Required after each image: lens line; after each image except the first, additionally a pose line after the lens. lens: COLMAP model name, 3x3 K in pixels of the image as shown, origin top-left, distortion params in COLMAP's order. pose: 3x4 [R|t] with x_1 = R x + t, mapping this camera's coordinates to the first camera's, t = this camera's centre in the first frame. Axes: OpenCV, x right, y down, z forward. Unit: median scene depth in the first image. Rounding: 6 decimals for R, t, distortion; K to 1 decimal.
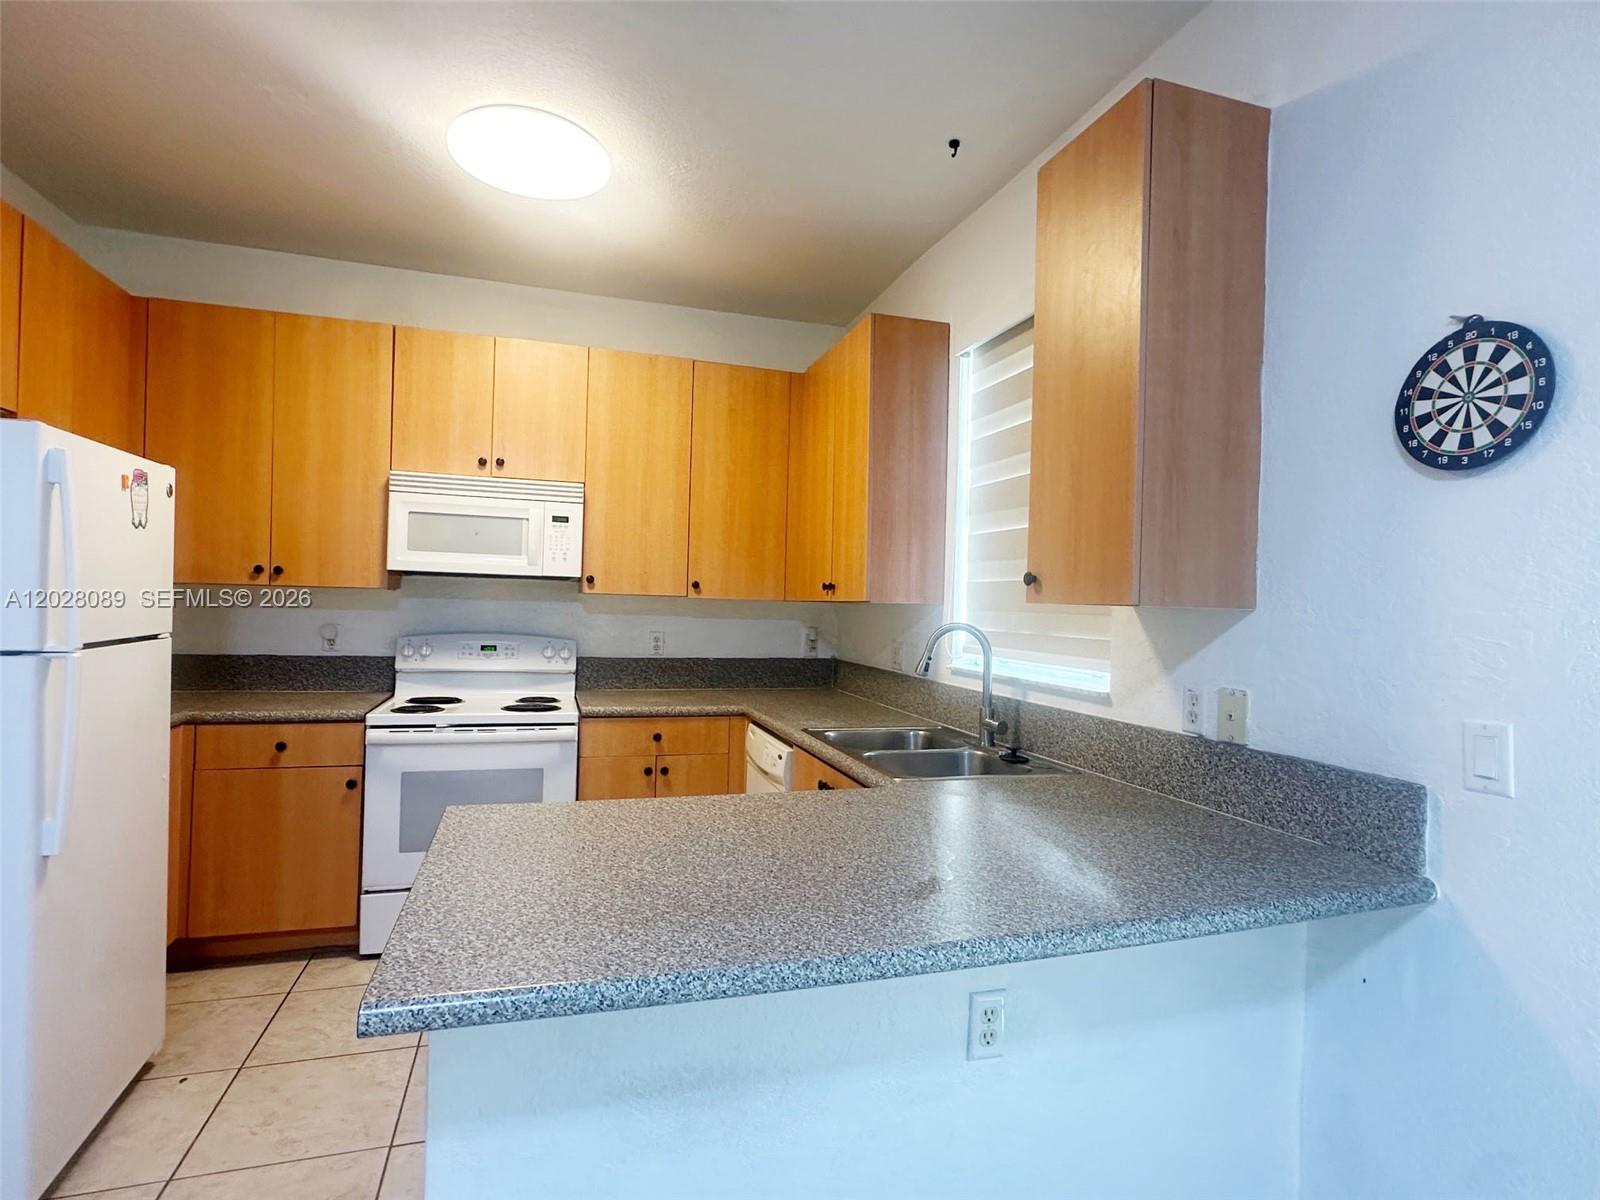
lens RADIAL K [[814.9, 0, 798.1], [0, 814.9, 604.8], [0, 0, 1]] dist [-0.002620, 0.000230]
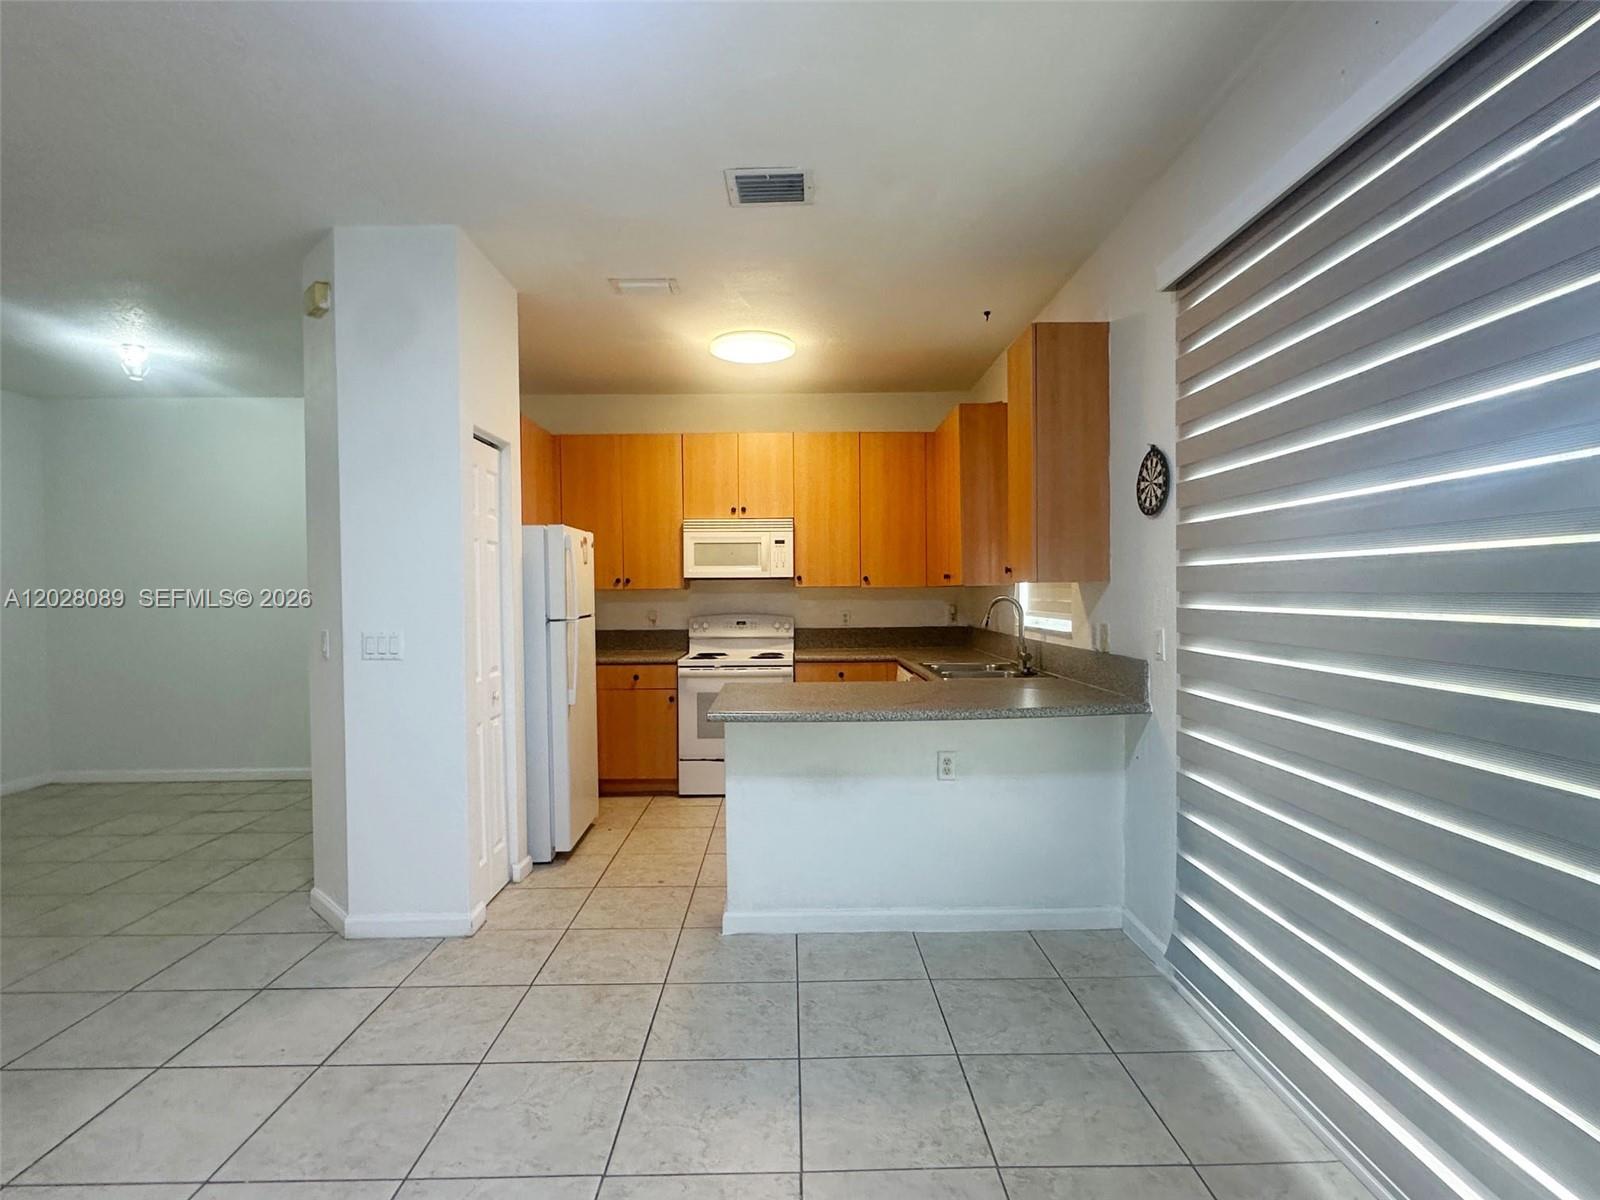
lens RADIAL K [[807.4, 0, 798.2], [0, 807.4, 603.4], [0, 0, 1]] dist [-0.004255, -0.000583]
pose [[0.956631, -0.032721, -0.289459, 0.235208], [0.035575, 0.999356, 0.004602, 0.012666], [0.289122, -0.014700, 0.957179, -0.608753]]
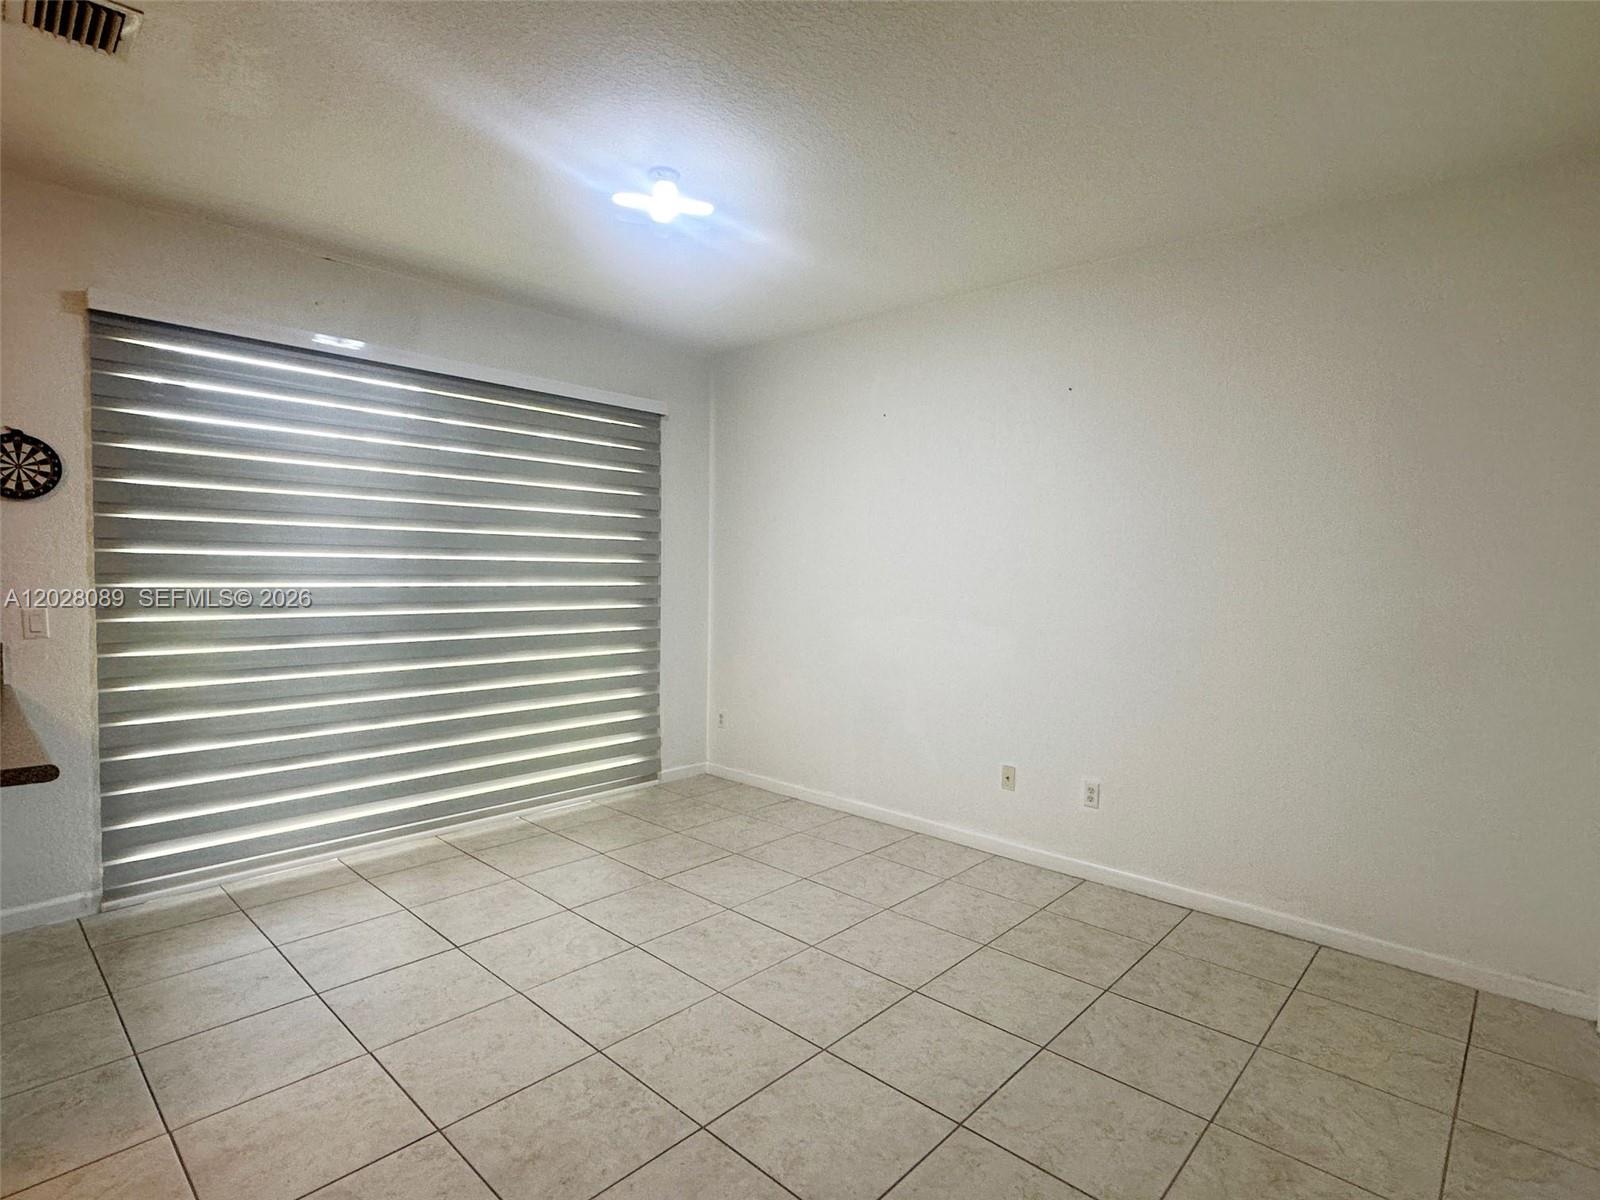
lens RADIAL K [[814.9, 0, 798.1], [0, 814.9, 604.8], [0, 0, 1]] dist [-0.002620, 0.000230]
pose [[-0.489430, -0.076582, 0.868674, -0.984573], [-0.027812, 0.997000, 0.072225, -0.042133], [-0.871599, 0.011190, -0.490091, 0.099619]]
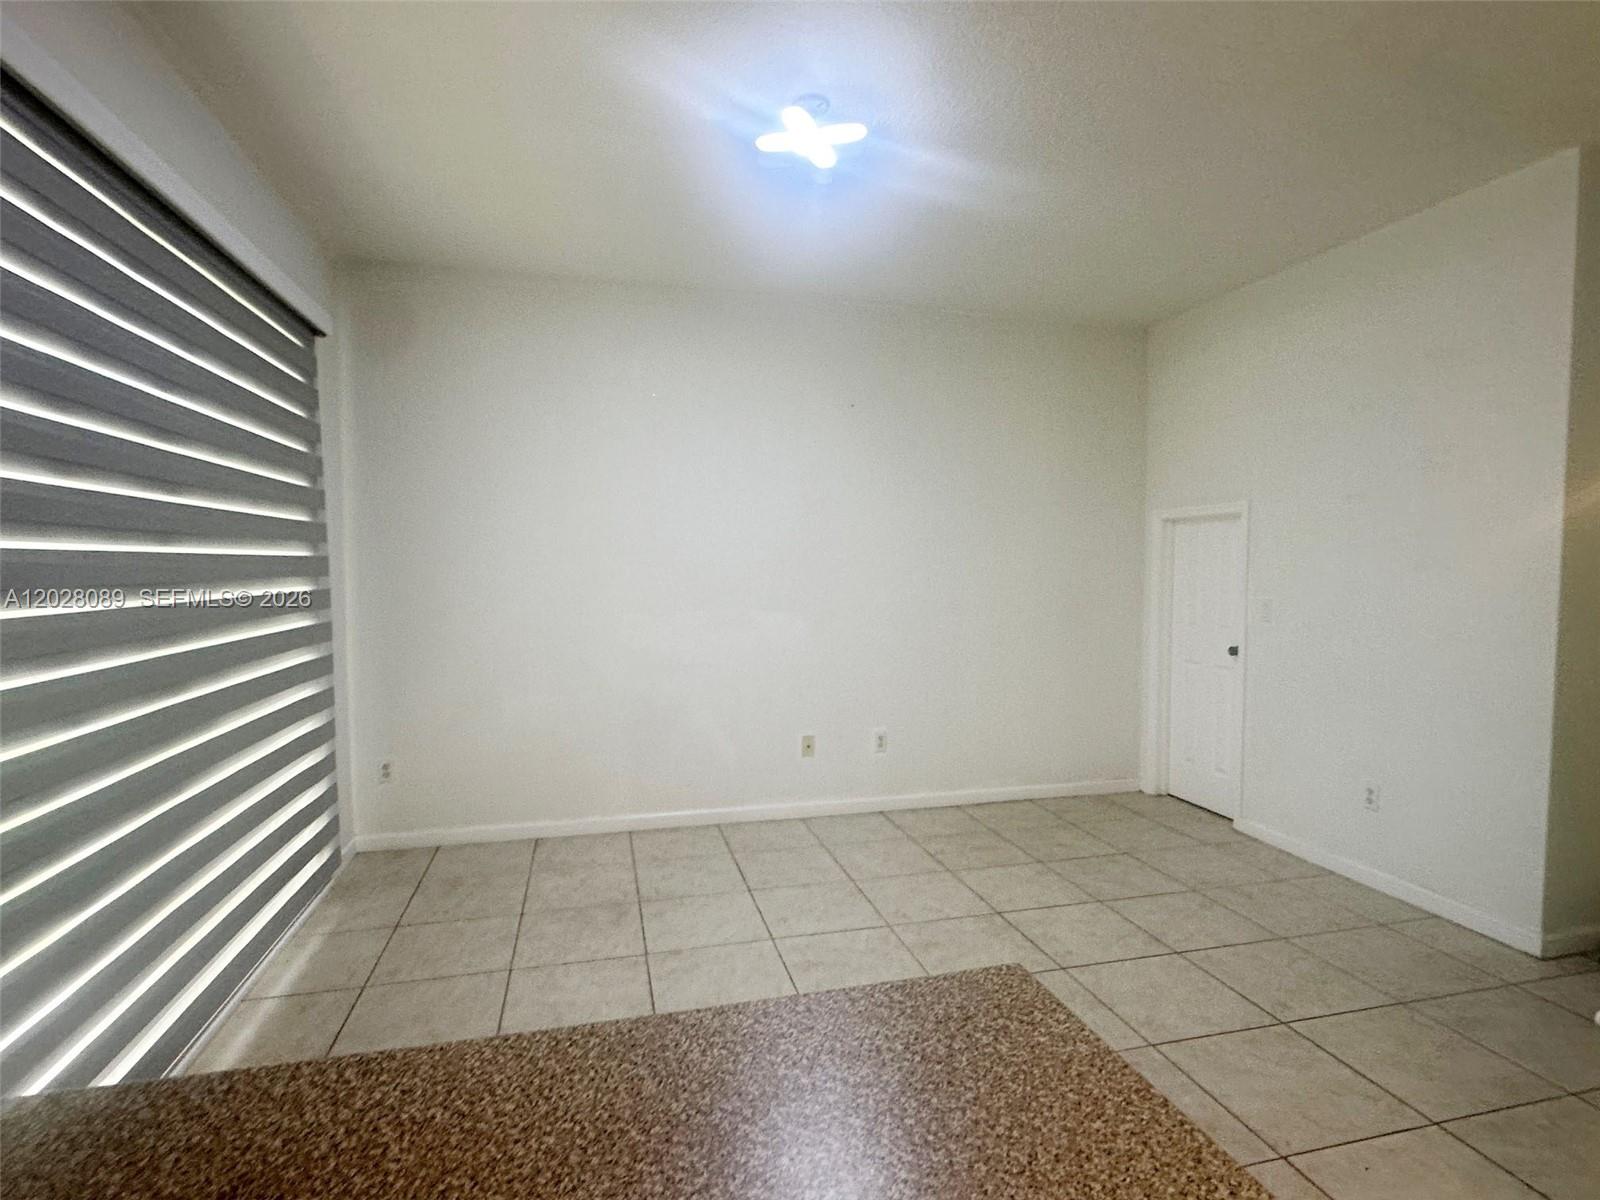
lens RADIAL K [[814.9, 0, 798.1], [0, 814.9, 604.8], [0, 0, 1]] dist [-0.002620, 0.000230]
pose [[-0.998083, -0.033372, 0.052124, -0.083956], [-0.030527, 0.998050, 0.054454, -0.011568], [-0.053839, 0.052759, -0.997155, 0.609748]]
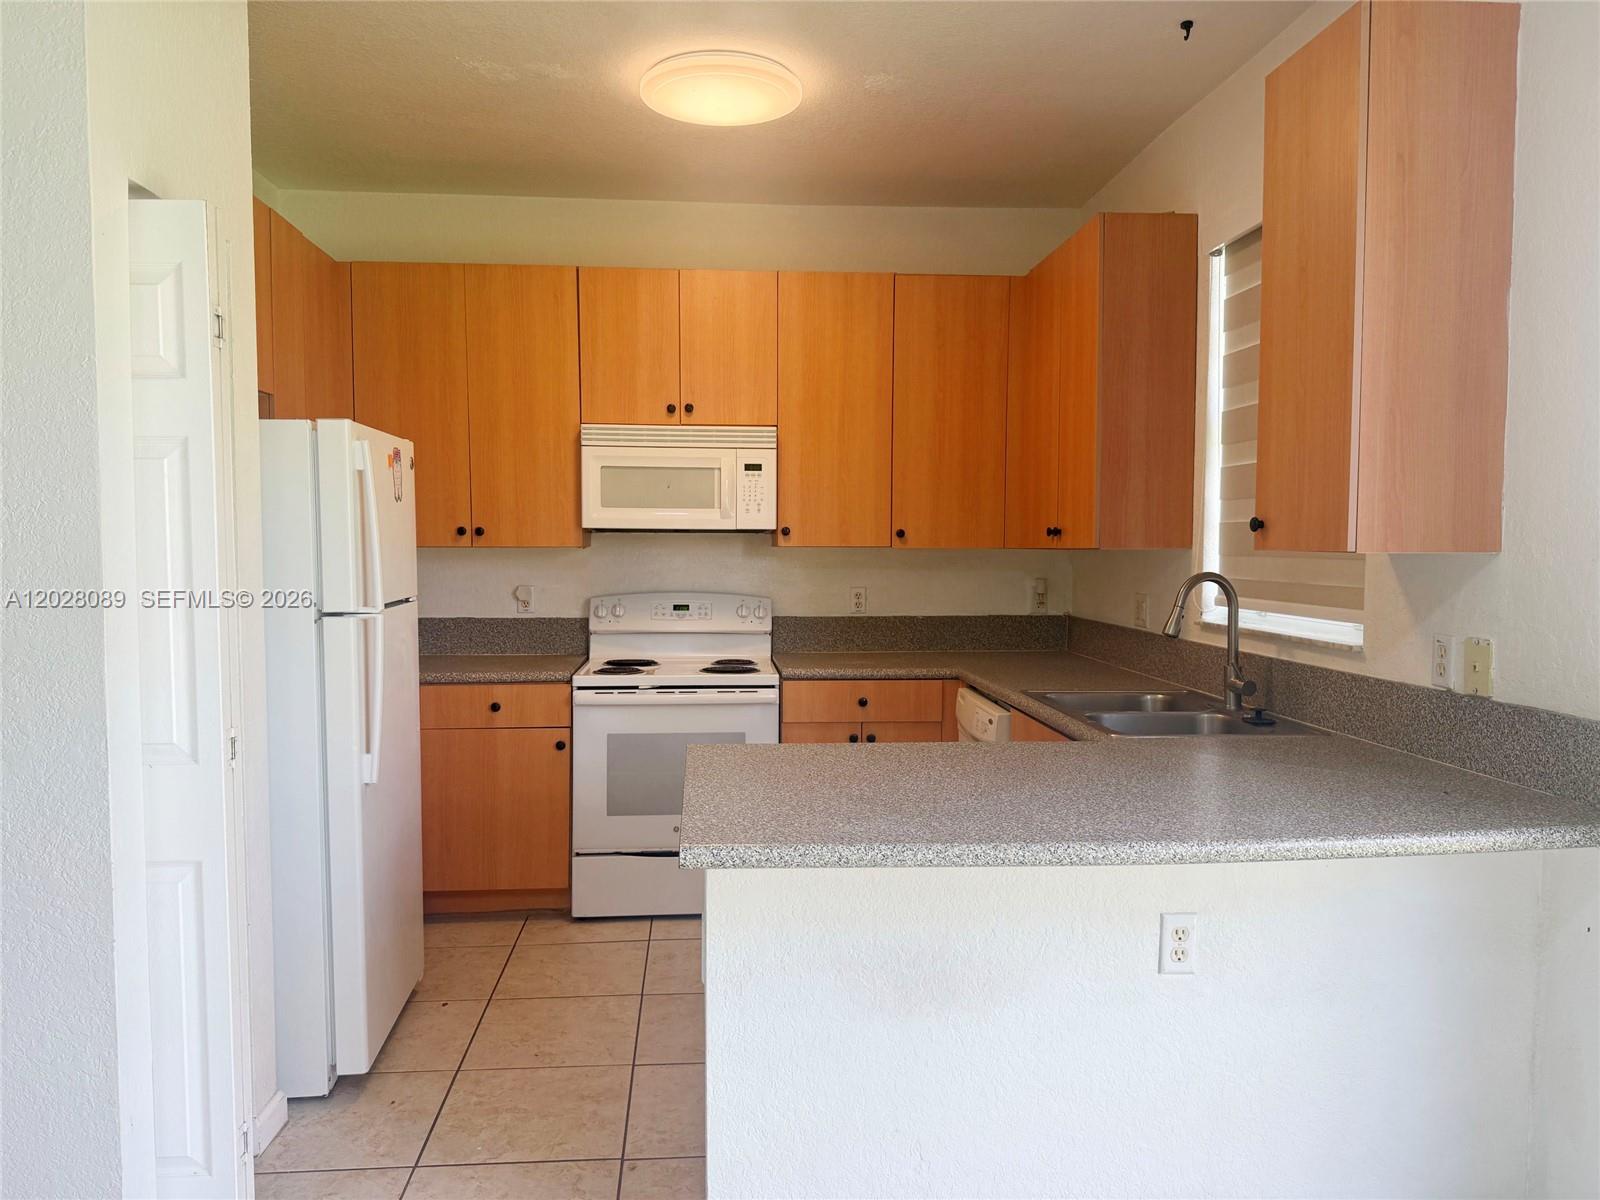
lens RADIAL K [[1115.6, 0, 787.5], [0, 1115.6, 600.0], [0, 0, 1]] dist [0.149306, -0.270539]
pose [[0.974292, -0.014649, -0.224811, 0.032947], [0.025042, 0.998742, 0.043449, -0.010178], [0.223892, -0.047961, 0.973433, -0.265939]]
